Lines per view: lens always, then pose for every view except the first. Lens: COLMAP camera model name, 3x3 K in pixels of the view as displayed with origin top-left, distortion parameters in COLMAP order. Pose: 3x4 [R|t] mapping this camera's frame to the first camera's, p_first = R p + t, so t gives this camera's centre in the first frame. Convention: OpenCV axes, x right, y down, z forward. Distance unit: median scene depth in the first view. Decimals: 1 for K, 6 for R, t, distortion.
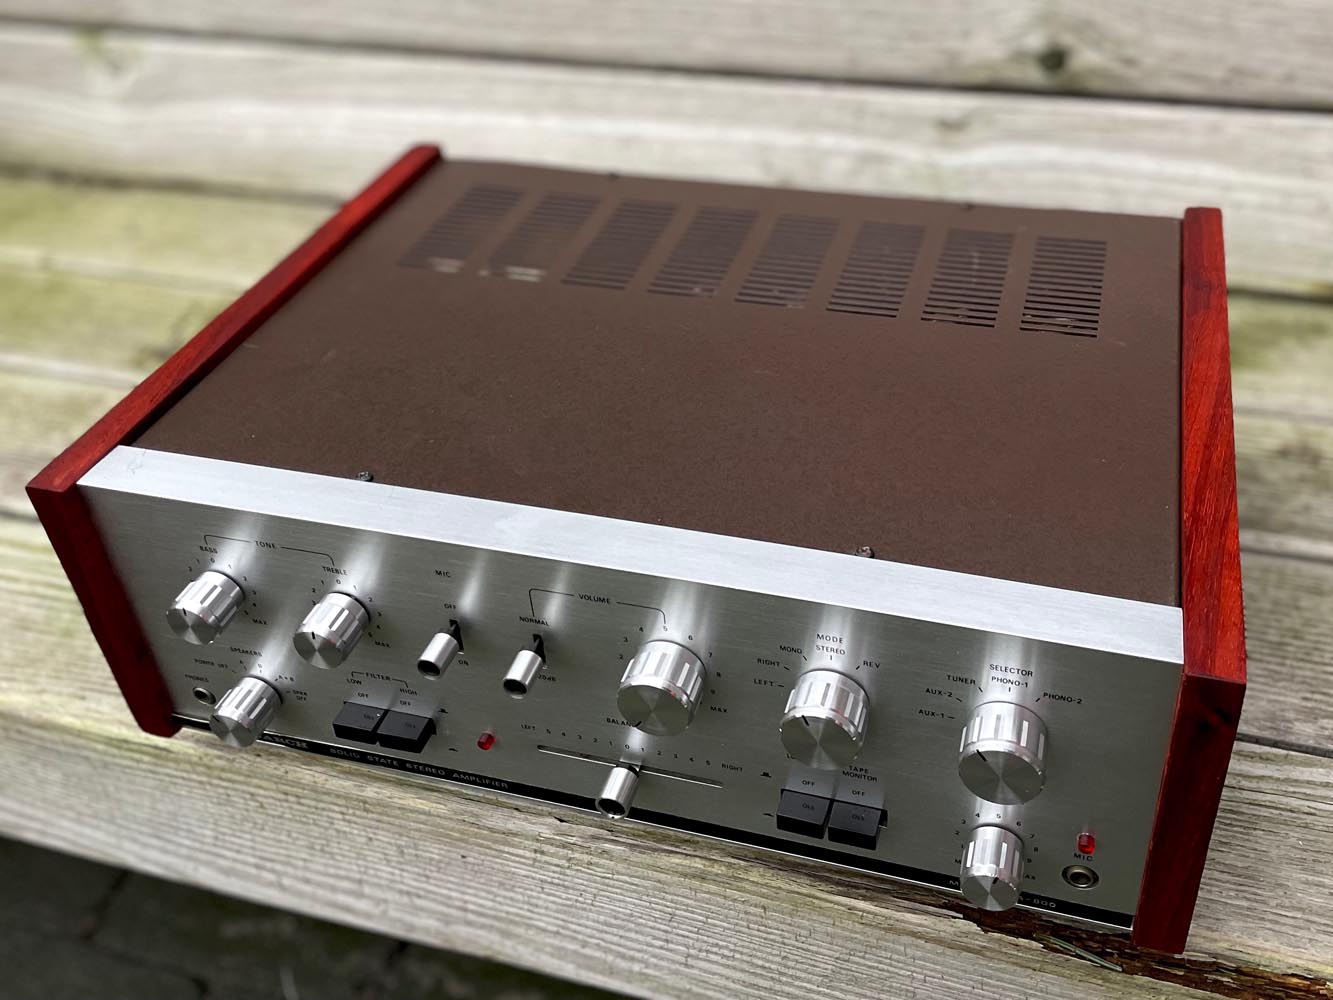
lens RADIAL K [[1316.1, 0, 757.0], [0, 1316.1, 356.1], [0, 0, 1]] dist [0.022510, 0.000000]
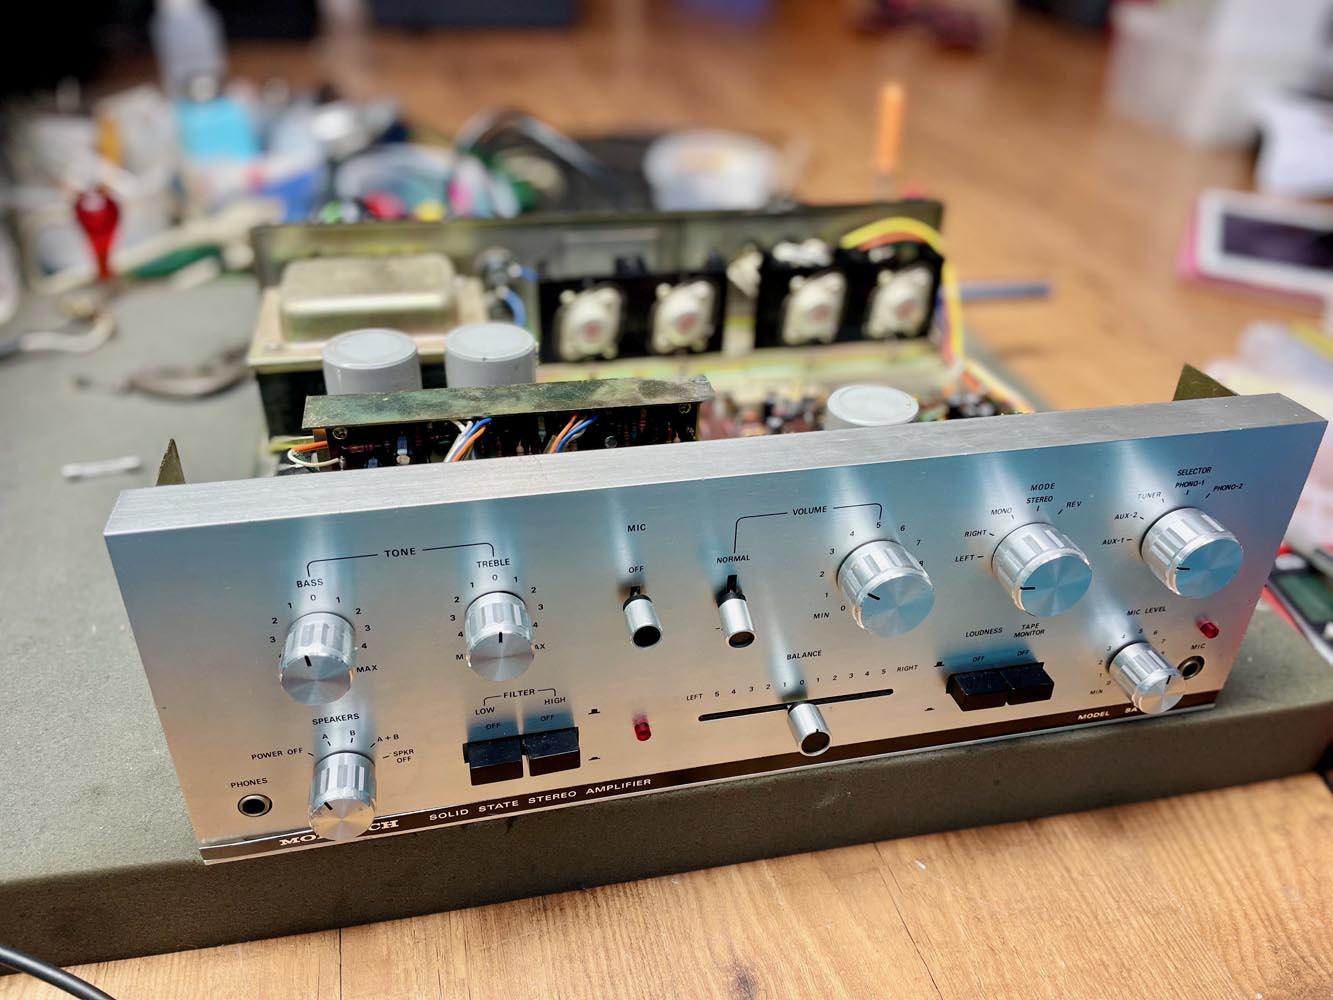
lens RADIAL K [[1042.2, 0, 684.2], [0, 1042.2, 498.3], [0, 0, 1]] dist [0.071224, -0.129500]
pose [[0.872557, -0.192396, 0.449030, -0.450565], [0.206769, 0.978236, 0.017351, 0.121258], [-0.442595, 0.077706, 0.893348, 0.312895]]
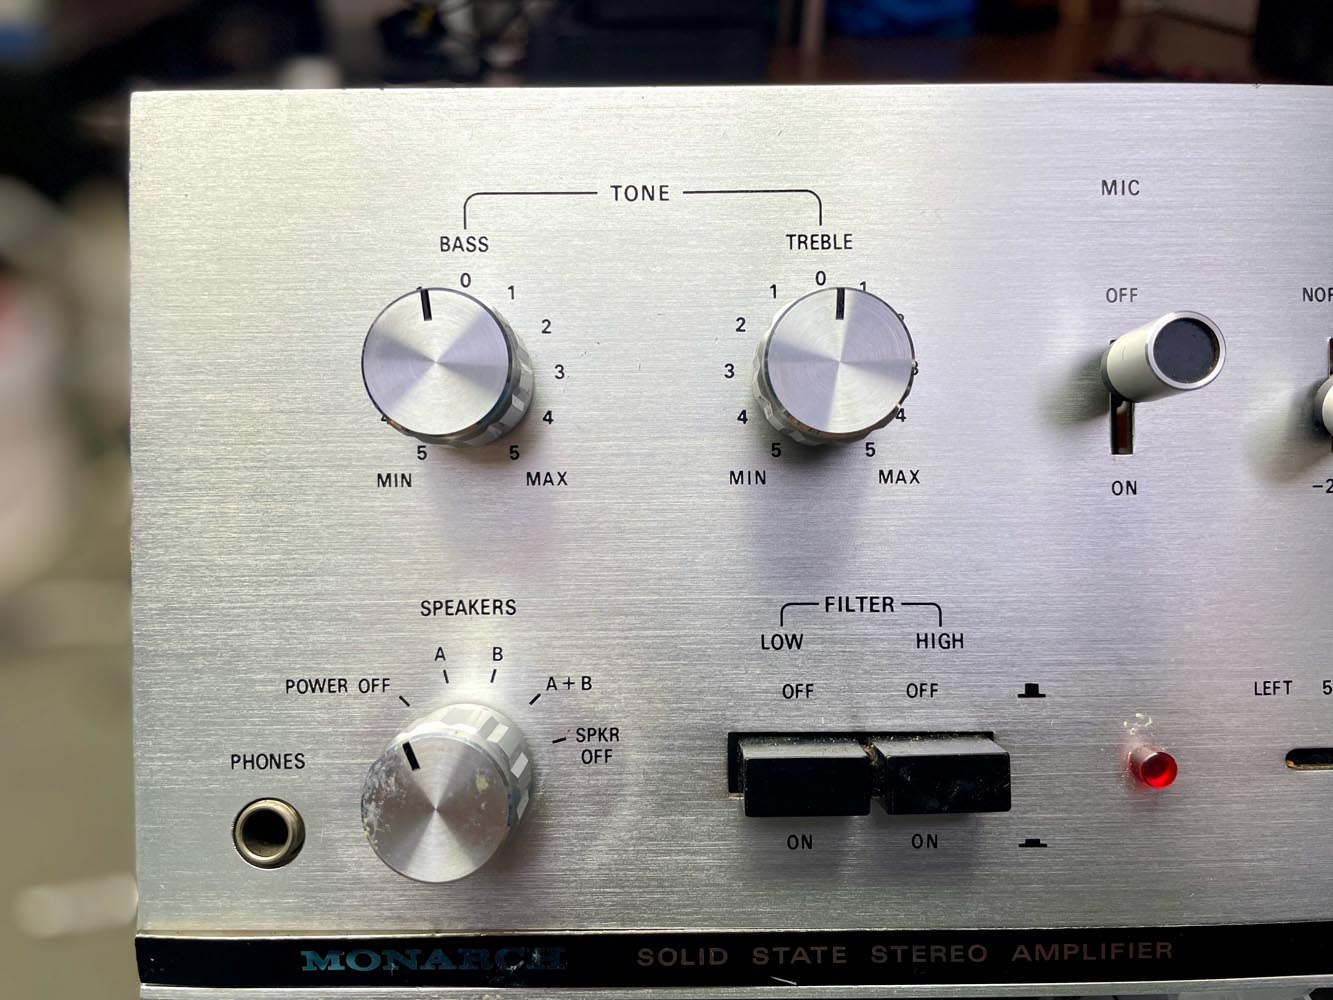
lens RADIAL K [[1061.0, 0, 660.8], [0, 1061.0, 486.3], [0, 0, 1]] dist [0.040961, -0.089807]
pose [[0.964830, 0.034925, 0.260544, -0.402432], [0.118612, 0.826667, -0.550048, 0.357639], [-0.234593, 0.561606, 0.793451, 0.708865]]
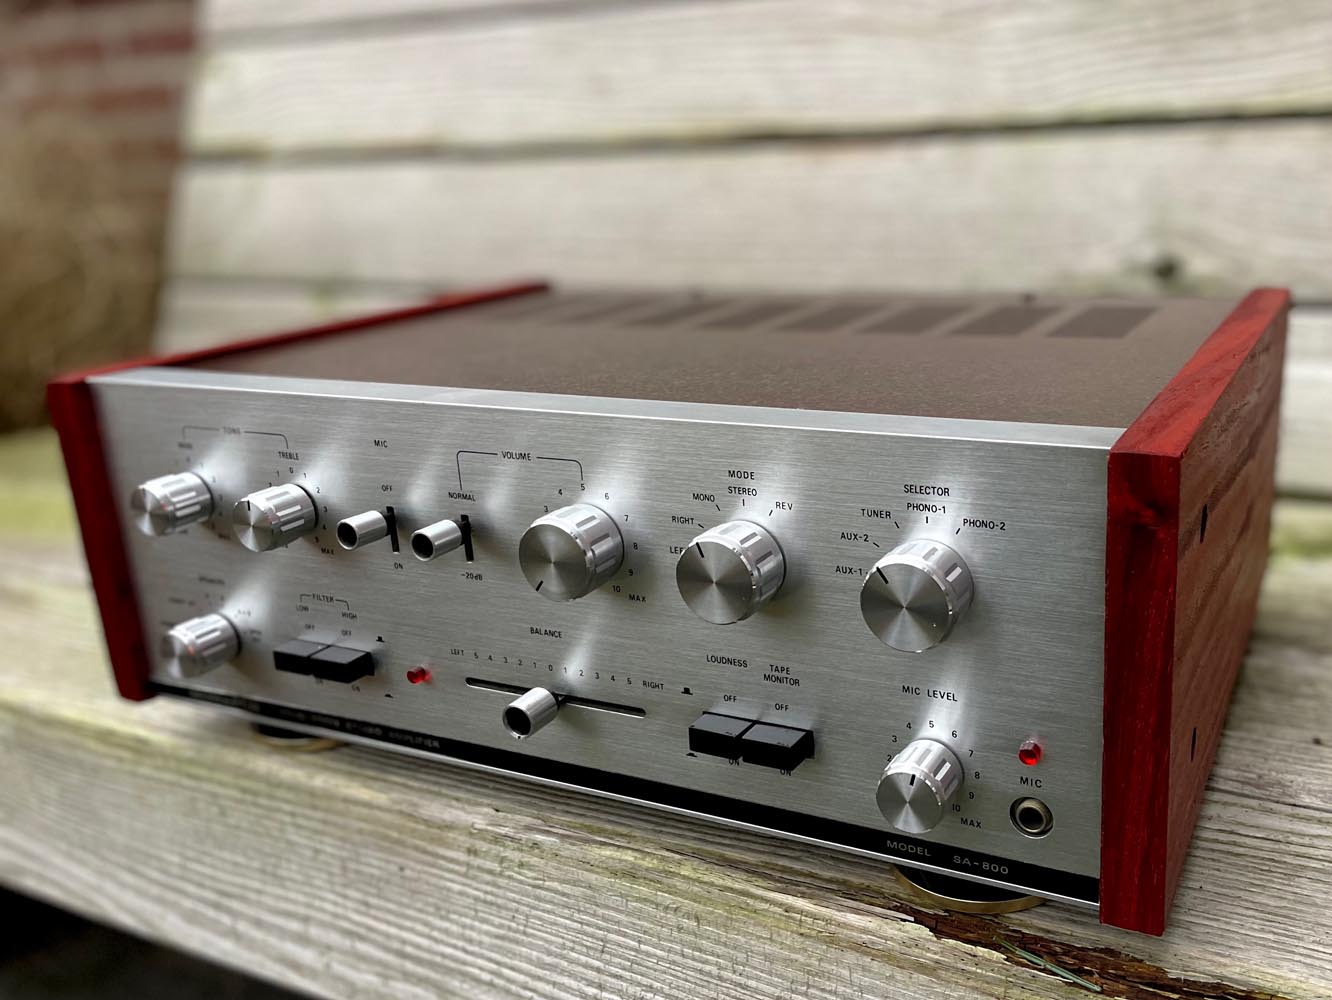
lens RADIAL K [[1252.3, 0, 803.2], [0, 1252.3, 481.2], [0, 0, 1]] dist [0.022909, 0.000000]
pose [[0.984137, 0.044336, -0.171783, 0.197439], [-0.093513, 0.952476, -0.289904, 0.373035], [0.150766, 0.301369, 0.941513, 0.159376]]
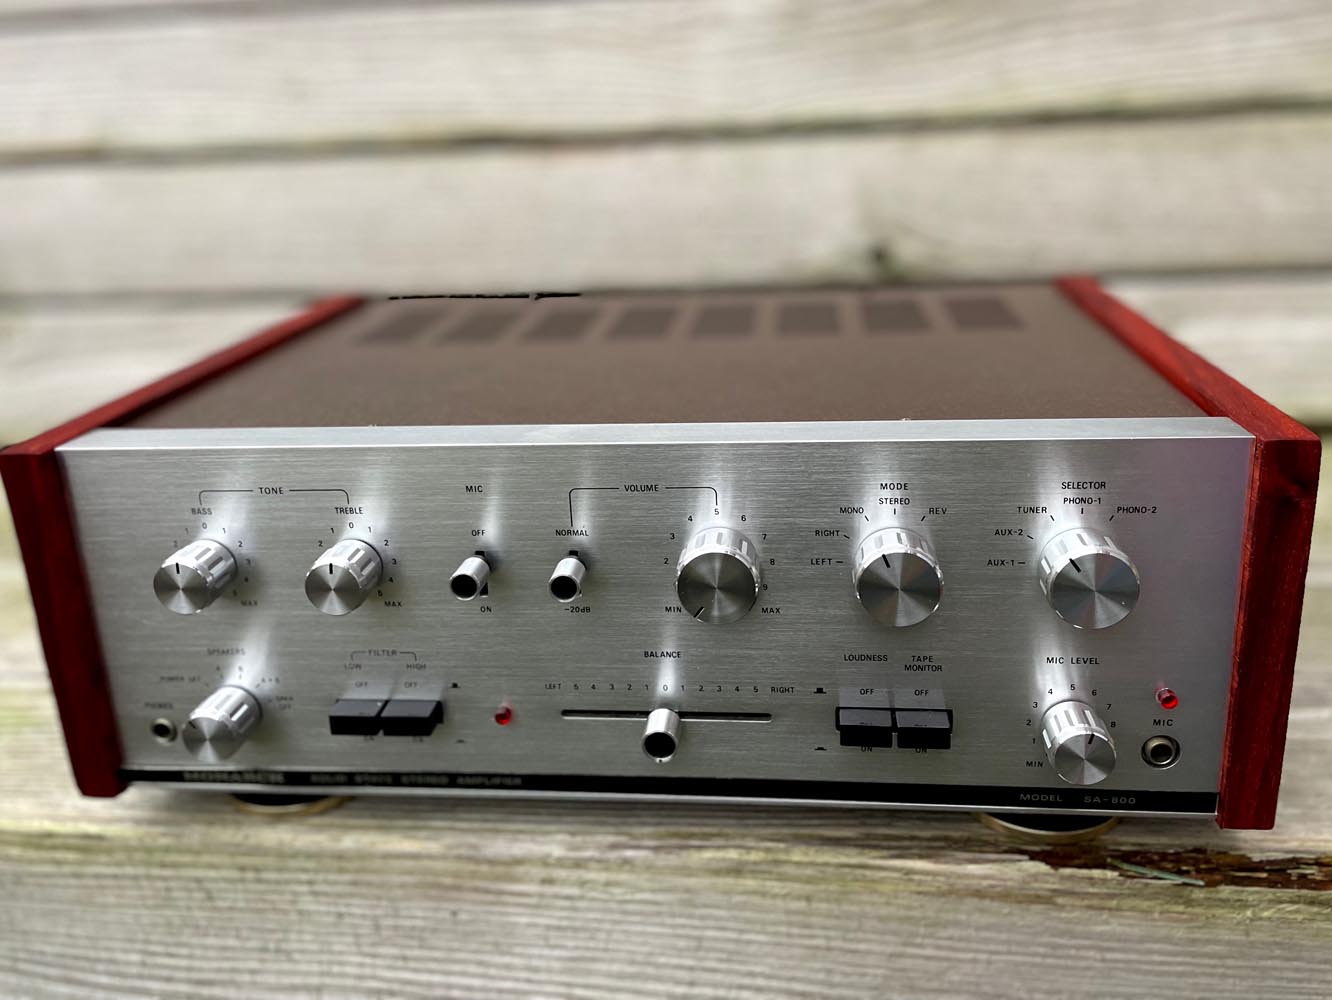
lens RADIAL K [[1154.5, 0, 676.1], [0, 1154.5, 431.6], [0, 0, 1]] dist [0.061587, -0.098900]
pose [[0.987152, -0.048146, 0.152359, -0.189942], [0.091470, 0.952103, -0.291777, 0.332474], [-0.131014, 0.301964, 0.944274, 0.151591]]
